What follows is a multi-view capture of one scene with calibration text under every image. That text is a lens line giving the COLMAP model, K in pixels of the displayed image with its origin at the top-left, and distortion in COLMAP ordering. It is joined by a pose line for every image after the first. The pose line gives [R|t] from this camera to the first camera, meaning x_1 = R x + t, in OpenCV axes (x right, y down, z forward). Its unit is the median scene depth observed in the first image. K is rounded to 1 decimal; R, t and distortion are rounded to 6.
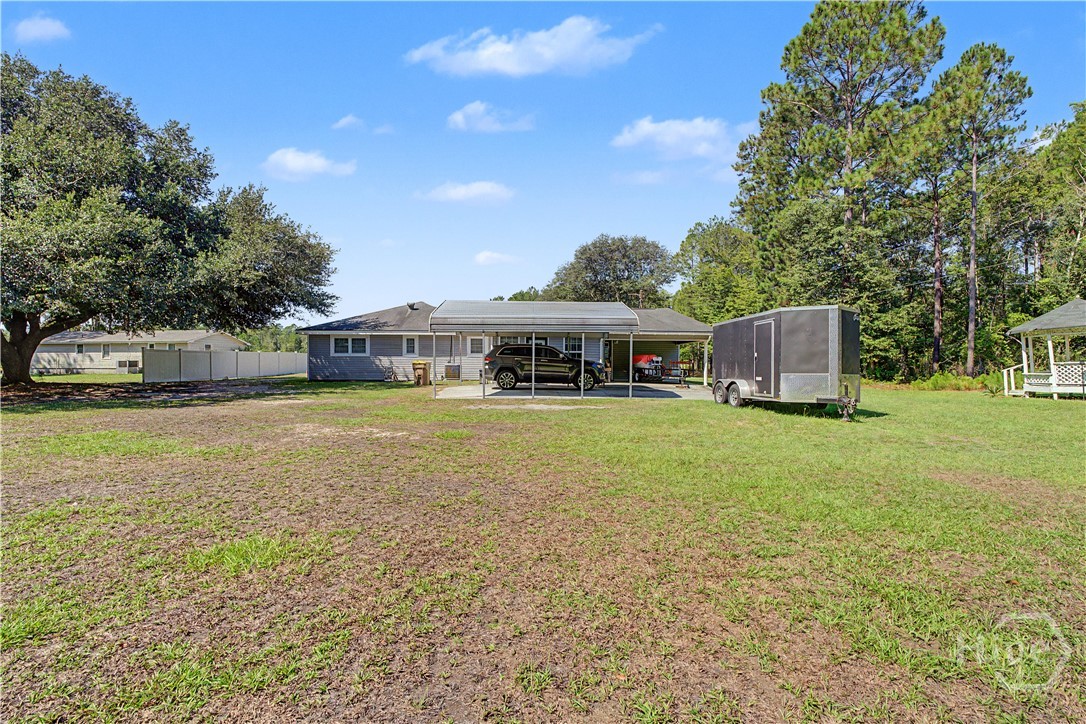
lens RADIAL K [[480.2, 0, 543.0], [0, 480.2, 362.0], [0, 0, 1]] dist [-0.014948, -0.000220]
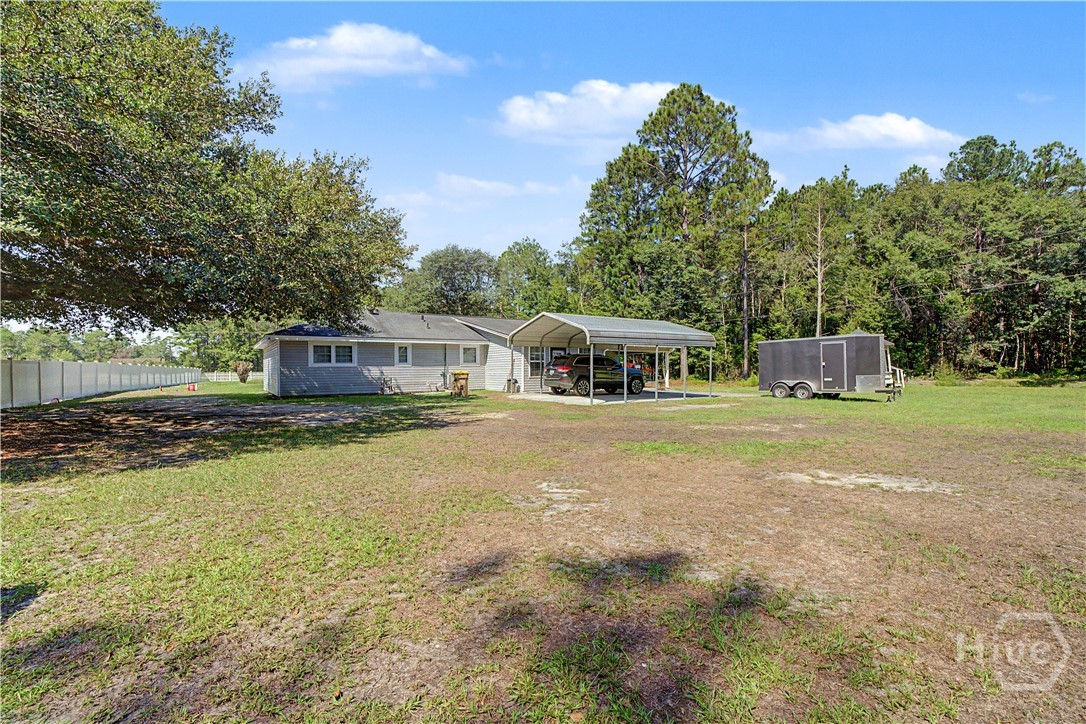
lens RADIAL K [[480.2, 0, 543.0], [0, 480.2, 362.0], [0, 0, 1]] dist [-0.014948, -0.000220]
pose [[0.856124, -0.003979, 0.516756, -0.524604], [0.011370, 0.999873, -0.011137, -0.006586], [-0.516646, 0.015410, 0.856060, 0.077621]]
